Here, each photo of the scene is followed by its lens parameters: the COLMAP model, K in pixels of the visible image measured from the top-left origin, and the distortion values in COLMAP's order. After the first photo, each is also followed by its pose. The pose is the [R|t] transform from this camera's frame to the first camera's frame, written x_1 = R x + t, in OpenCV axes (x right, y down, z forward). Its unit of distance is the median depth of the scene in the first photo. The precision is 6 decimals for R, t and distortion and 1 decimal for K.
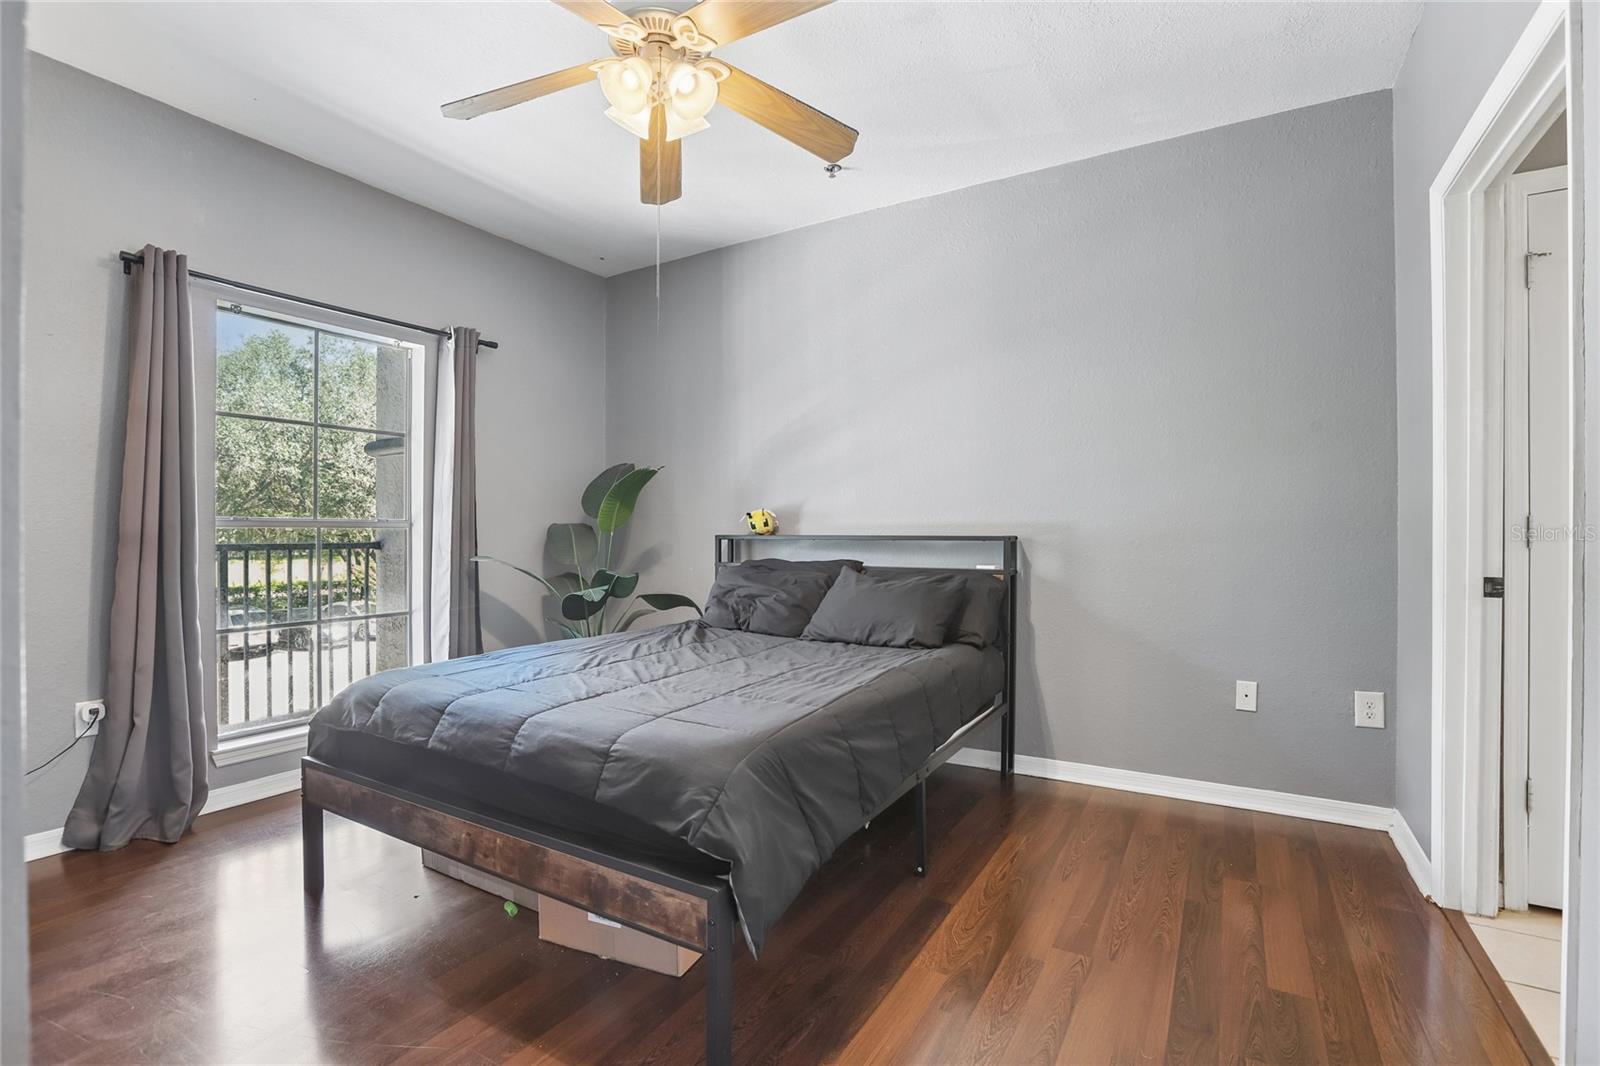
lens RADIAL K [[730.7, 0, 815.9], [0, 730.7, 538.3], [0, 0, 1]] dist [-0.038466, 0.009653]
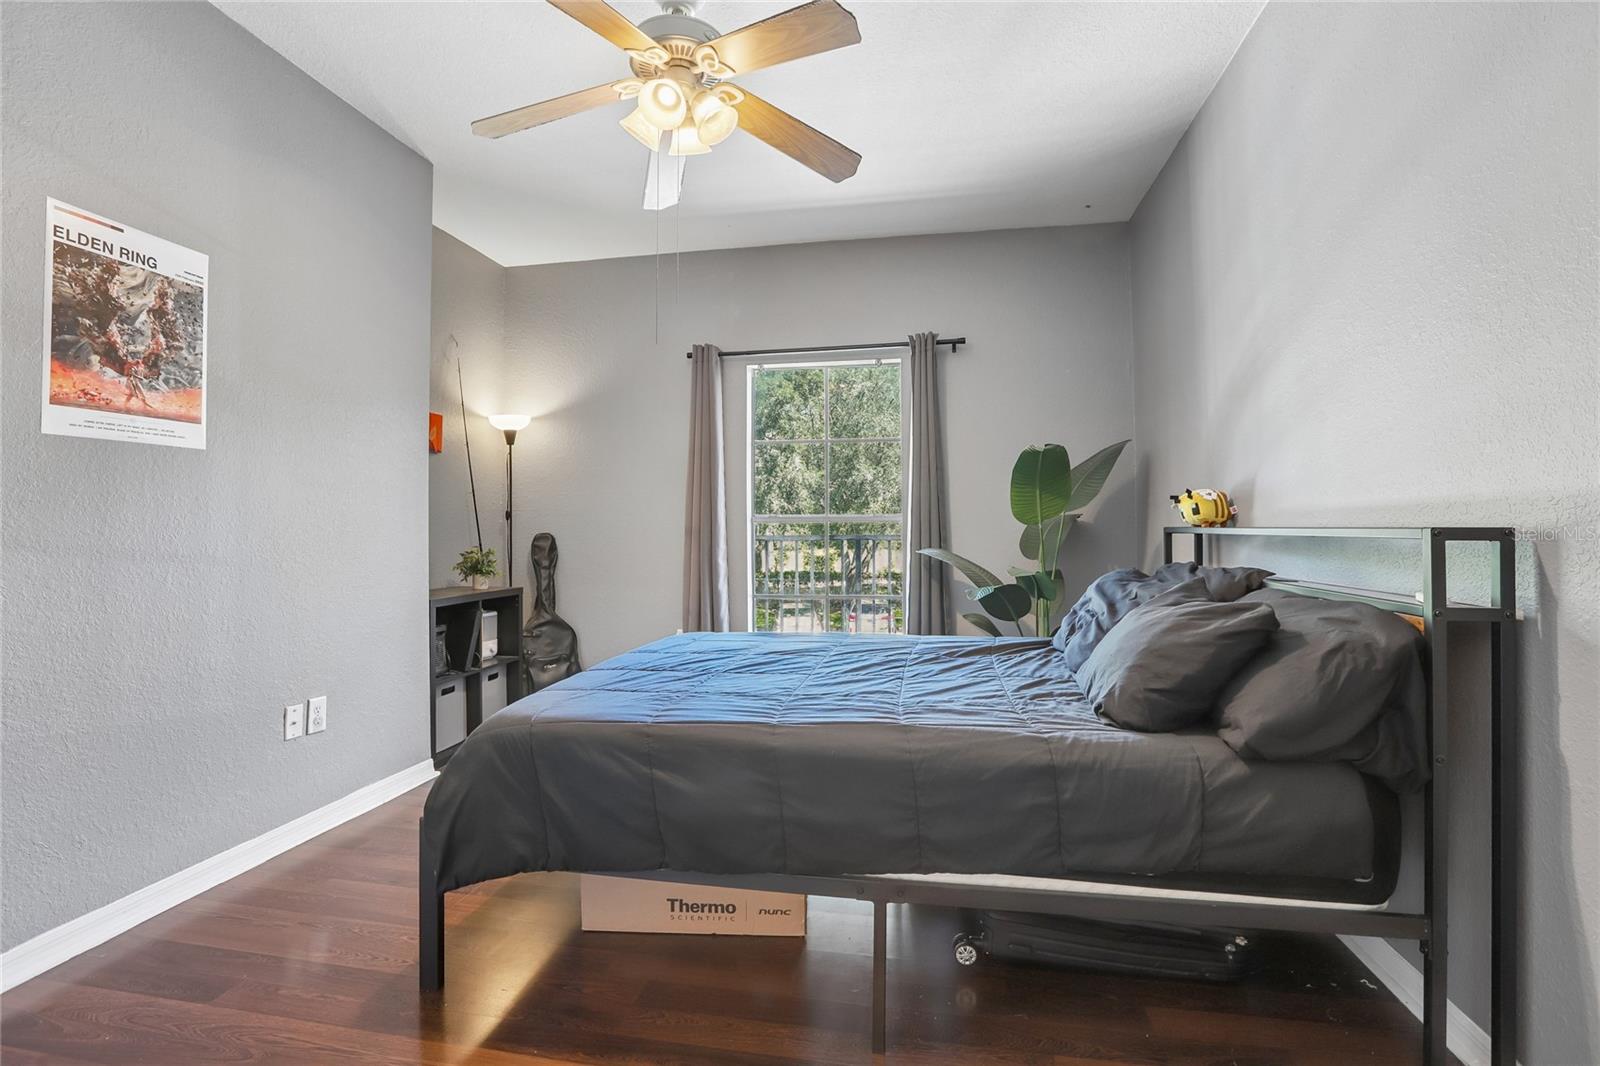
lens RADIAL K [[741.3, 0, 804.7], [0, 741.3, 537.3], [0, 0, 1]] dist [-0.054658, 0.016042]
pose [[0.346170, 0.015988, -0.938036, 0.590930], [-0.000654, 0.999859, 0.016800, -0.008230], [0.938172, -0.005202, 0.346132, 0.550547]]
